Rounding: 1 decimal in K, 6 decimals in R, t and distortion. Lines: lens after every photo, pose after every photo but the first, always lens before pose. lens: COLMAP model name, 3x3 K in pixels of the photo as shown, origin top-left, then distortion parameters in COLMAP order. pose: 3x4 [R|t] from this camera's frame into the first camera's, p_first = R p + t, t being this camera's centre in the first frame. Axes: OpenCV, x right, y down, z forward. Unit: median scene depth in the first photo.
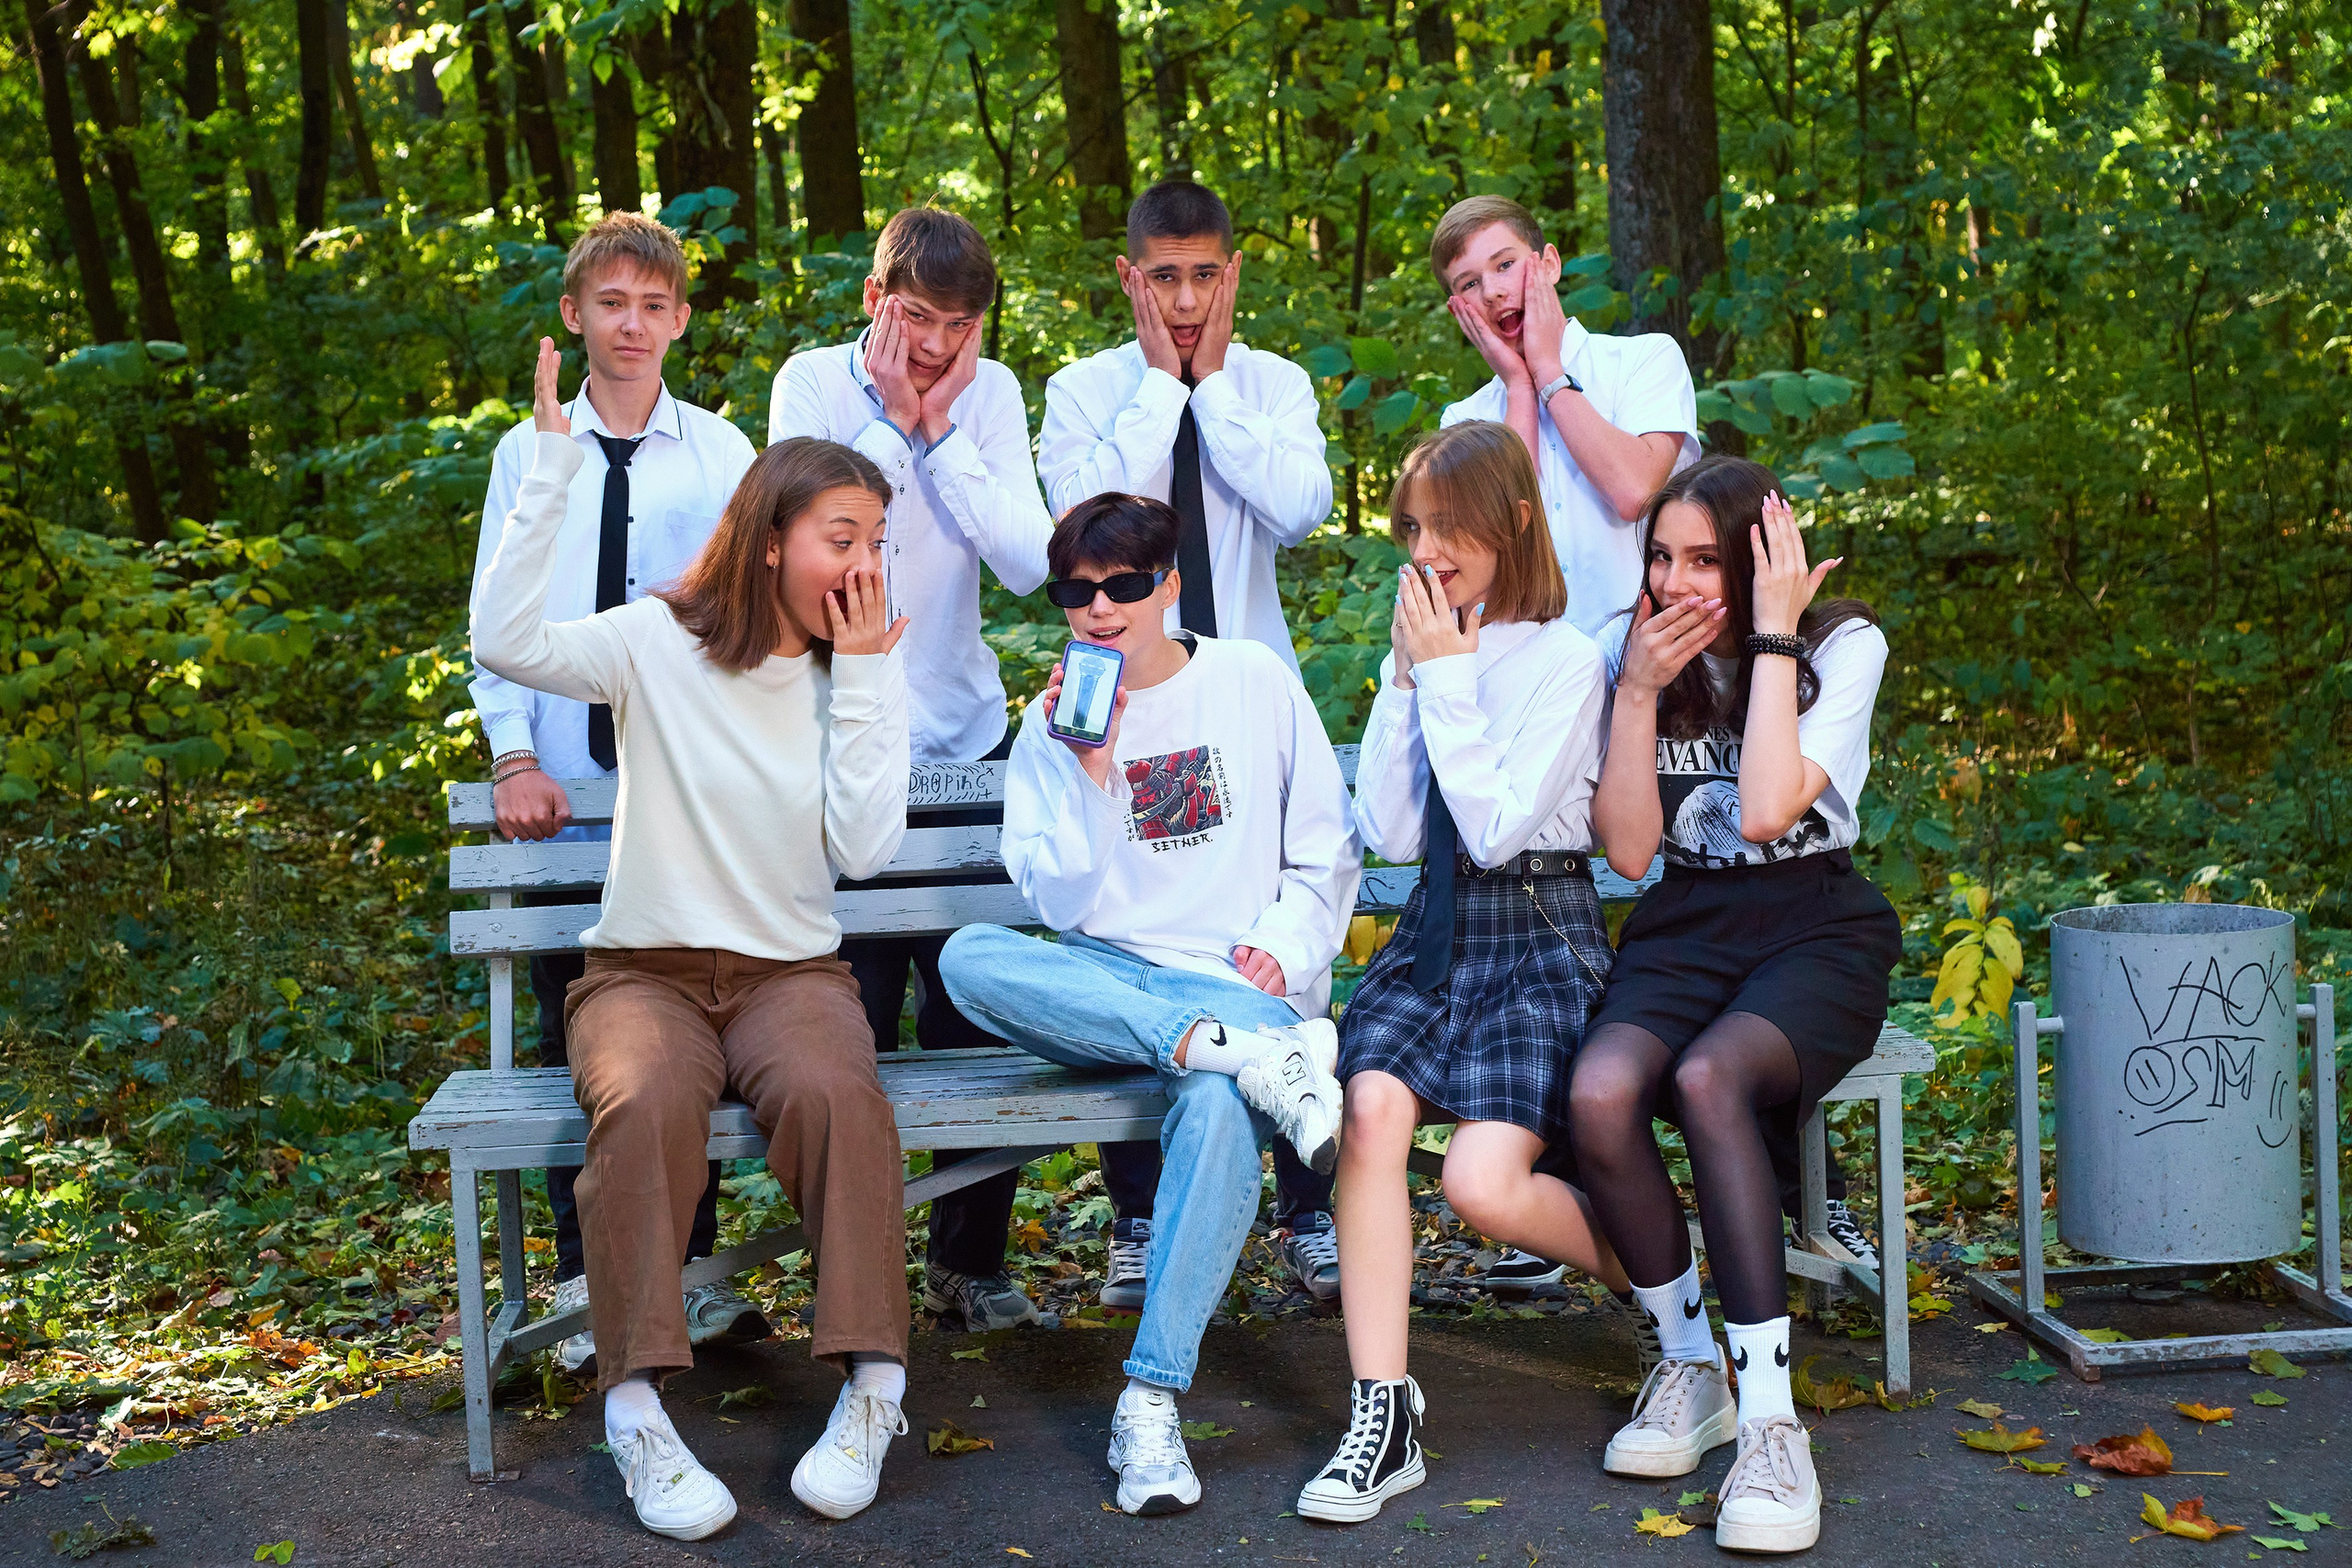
lens RADIAL K [[3213.6, 0, 1176.0], [0, 3213.6, 784.0], [0, 0, 1]] dist [0.005256, 0.050313]
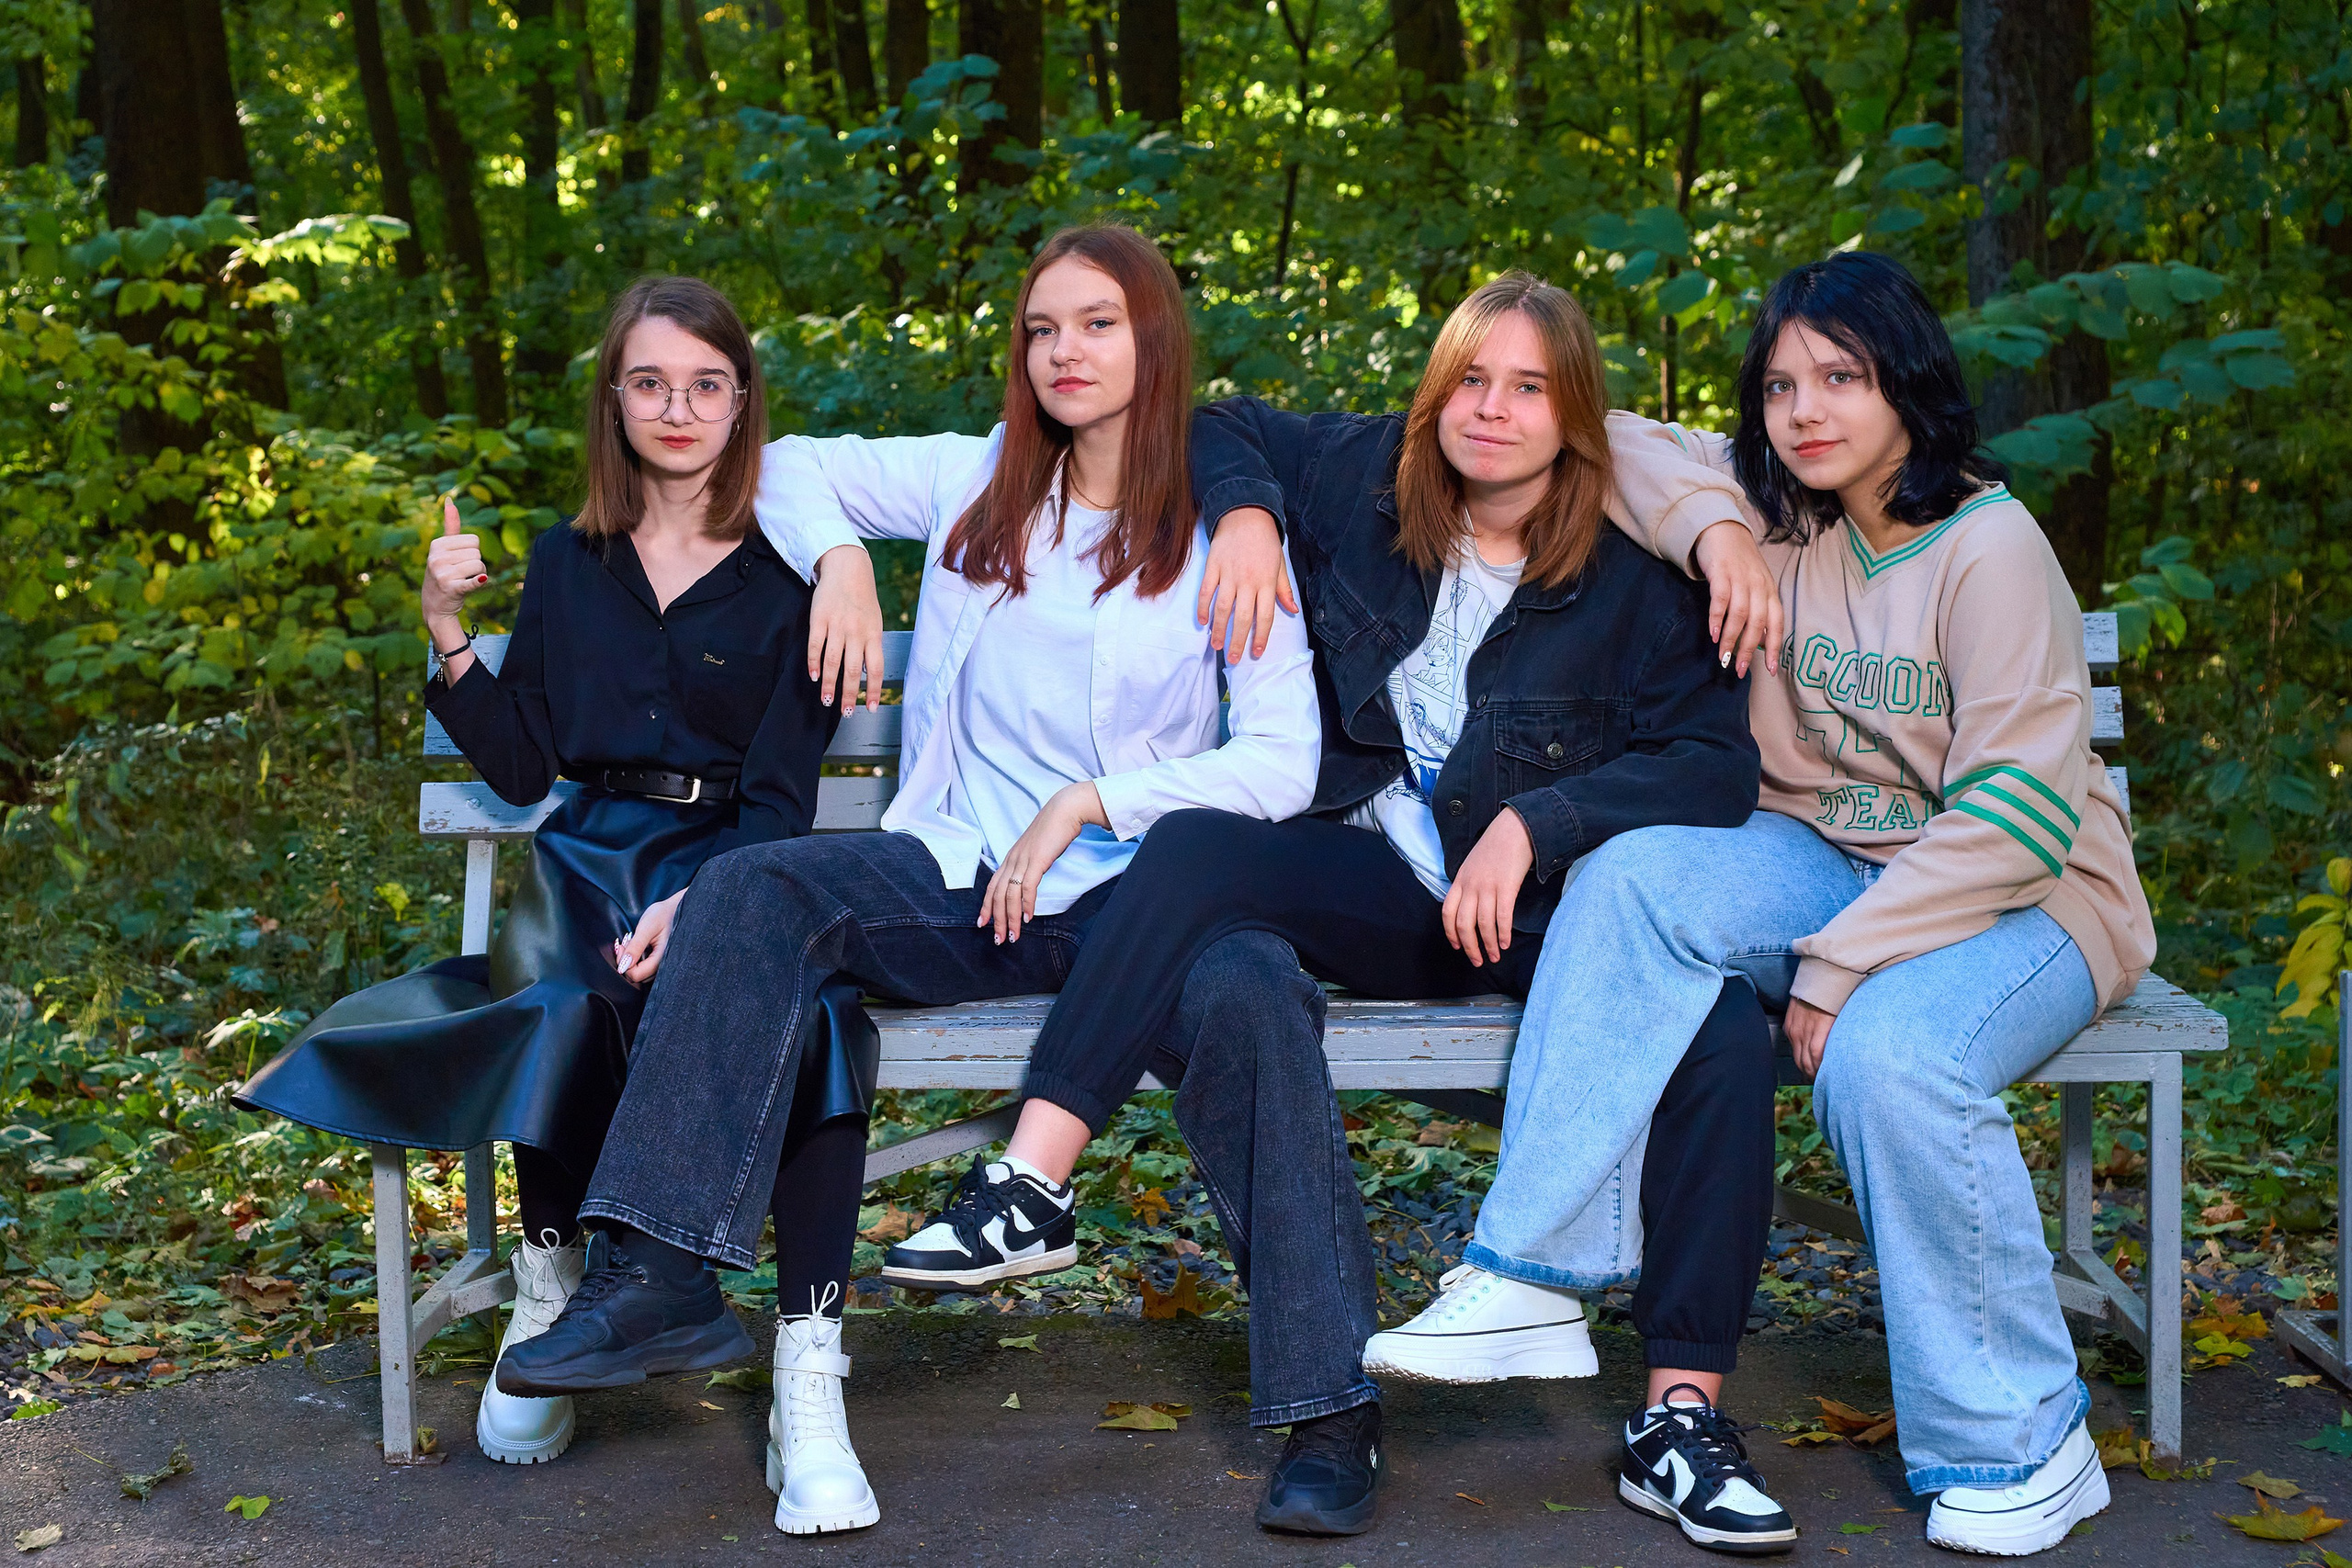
lens RADIAL K [[3306.0, 0, 1176.0], [0, 3306.0, 784.0], [0, 0, 1]] dist [0.005489, 0.040351]
pose [[0.993342, 0.037281, -0.109004, 0.057316], [-0.036465, 0.999290, 0.009463, 0.022799], [0.109279, -0.005425, 0.993996, 0.148471]]
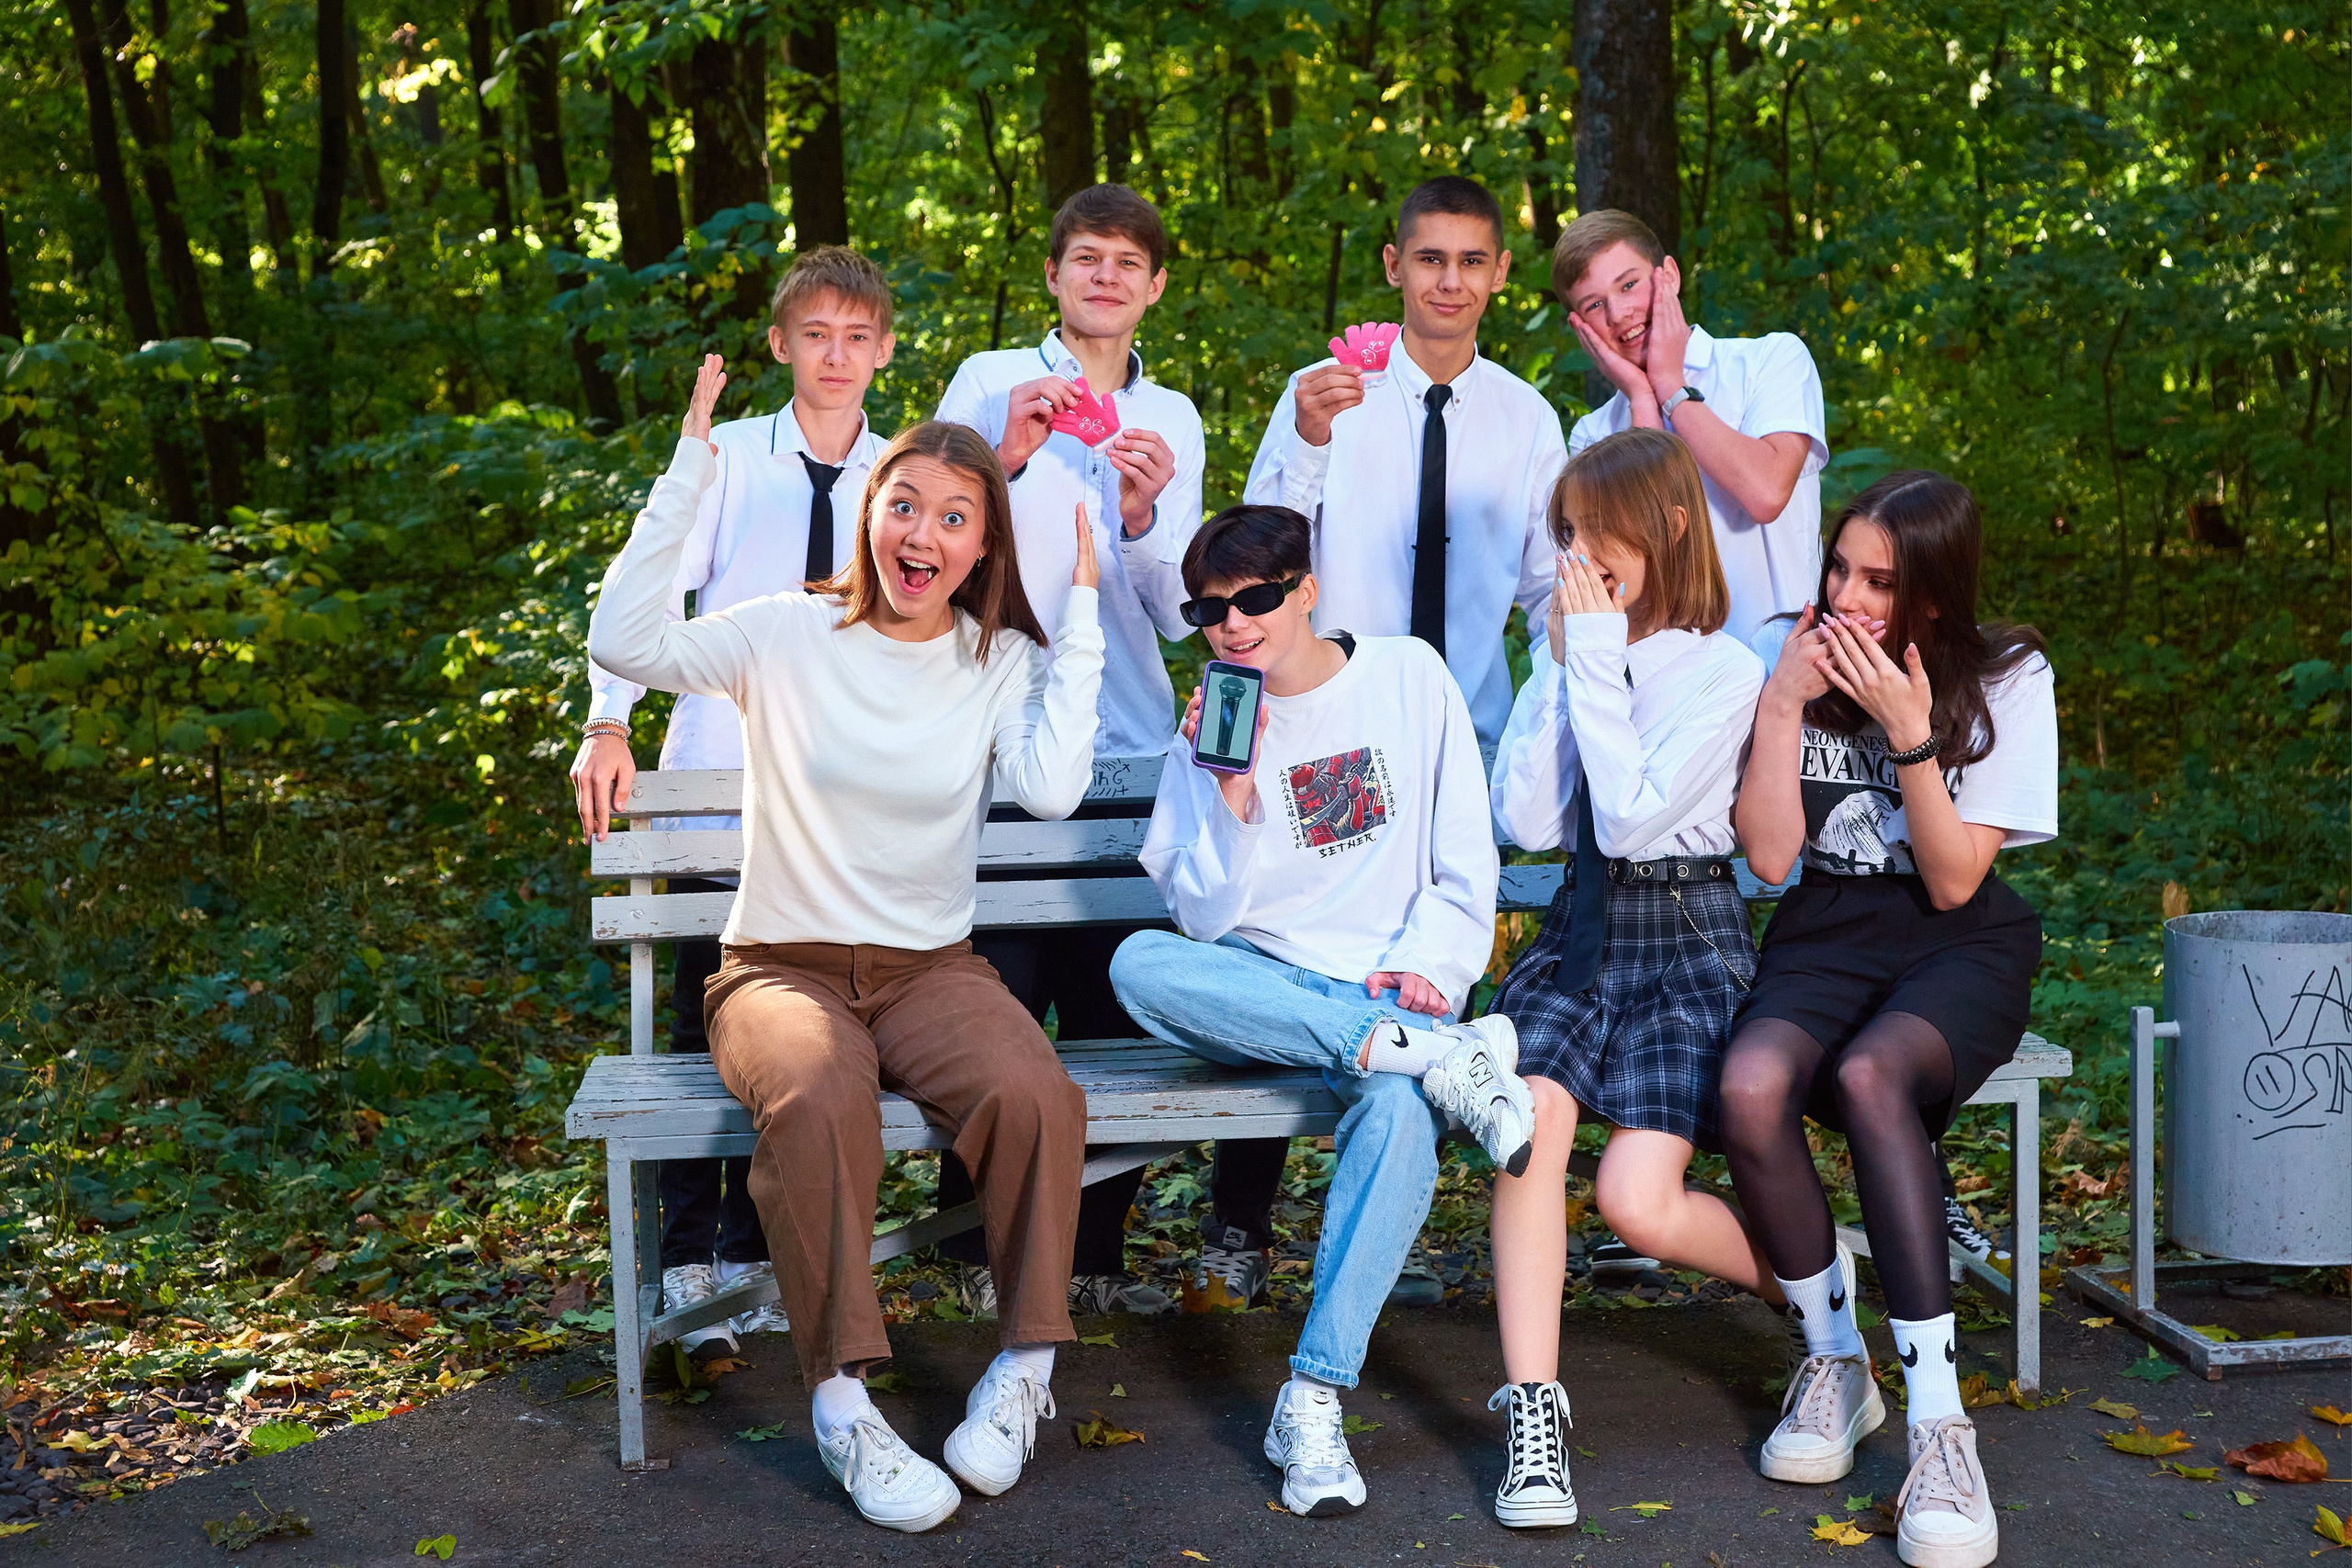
lens RADIAL K [[2876.7, 0, 1176.0], [0, 2876.7, 784.0], [0, 0, 1]] dist [0.001873, 0.014810]
pose [[0.999356, 0.014529, 0.032811, -0.066096], [-0.014784, 0.999862, 0.007545, -0.004910], [-0.032697, -0.008025, 0.999433, 0.084476]]
